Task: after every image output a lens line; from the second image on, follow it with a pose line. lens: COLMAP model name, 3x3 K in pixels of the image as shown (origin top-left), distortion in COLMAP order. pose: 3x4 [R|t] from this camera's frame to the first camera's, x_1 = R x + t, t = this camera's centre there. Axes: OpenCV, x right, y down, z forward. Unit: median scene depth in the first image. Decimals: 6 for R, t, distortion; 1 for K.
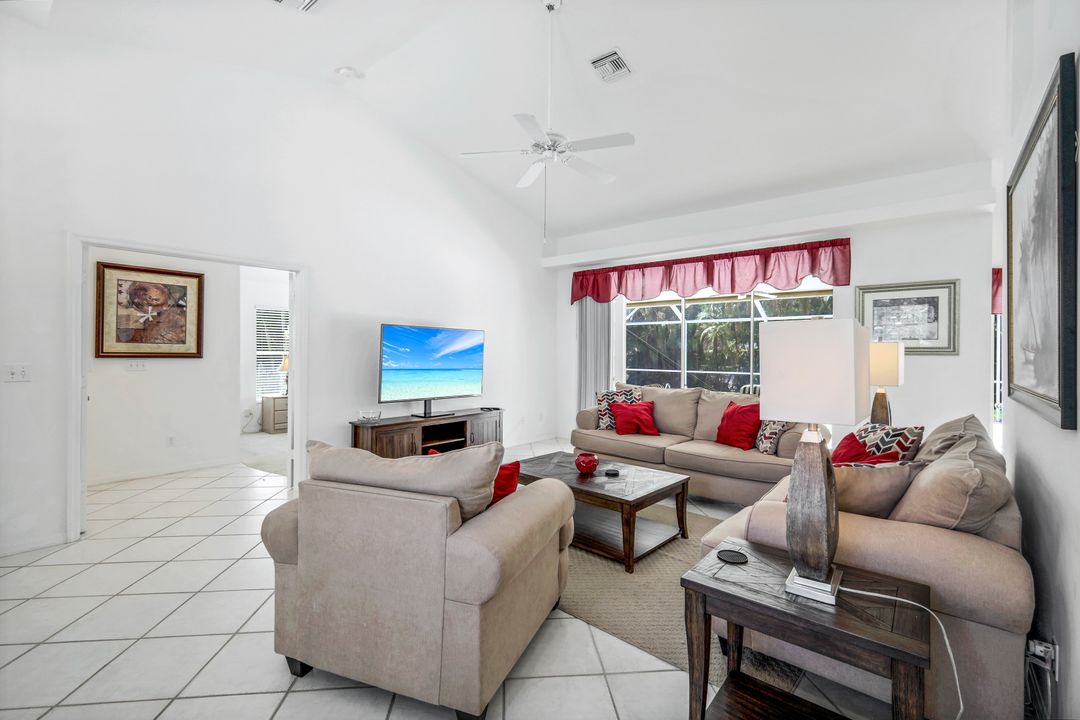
lens RADIAL K [[467.0, 0, 540.0], [0, 467.0, 360.0], [0, 0, 1]] dist [-0.000173, 0.000300]
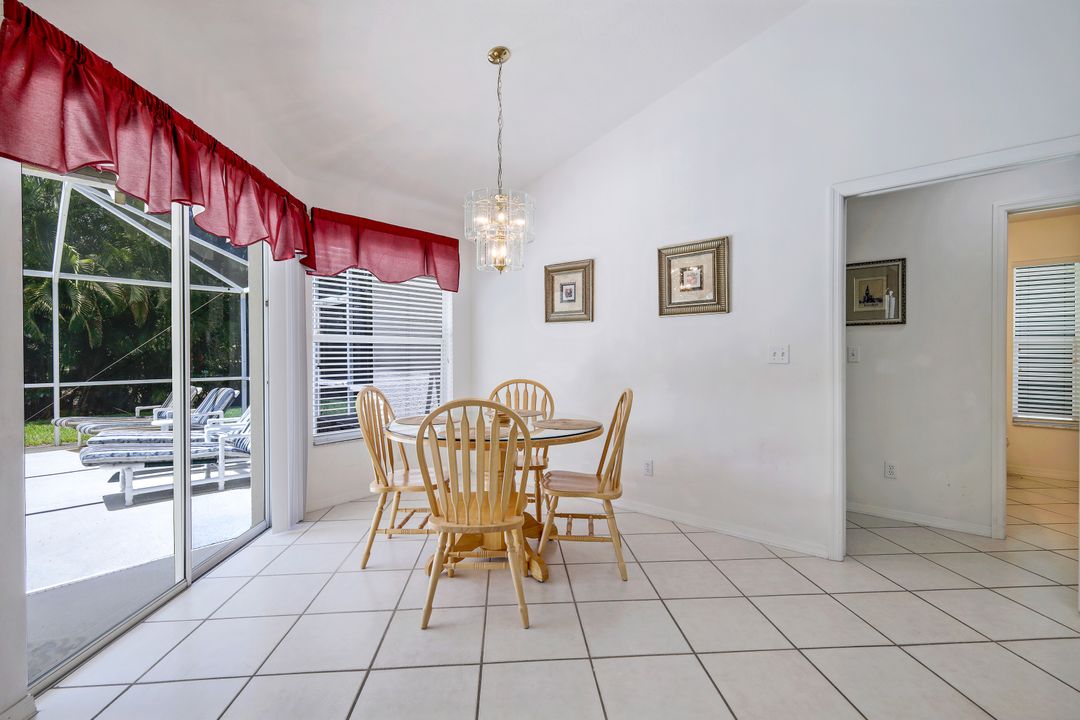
lens RADIAL K [[479.4, 0, 542.5], [0, 479.4, 353.9], [0, 0, 1]] dist [0.003940, 0.000316]
pose [[0.021400, -0.006154, 0.999752, 0.683118], [0.016057, 0.999854, 0.005810, 0.026898], [-0.999642, 0.015929, 0.021496, 0.675188]]
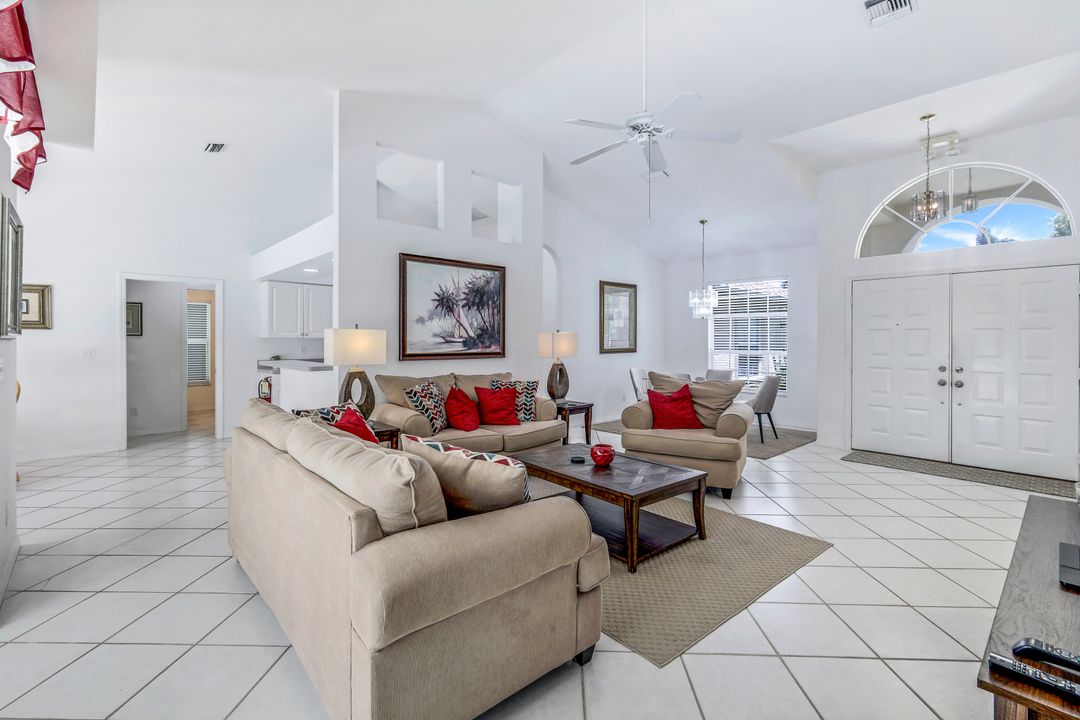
lens RADIAL K [[479.4, 0, 542.5], [0, 479.4, 353.9], [0, 0, 1]] dist [0.003940, 0.000316]
pose [[-0.992447, -0.013653, 0.121912, 0.082232], [-0.008581, 0.999079, 0.042030, -0.019812], [-0.122374, 0.040667, -0.991651, 1.392104]]
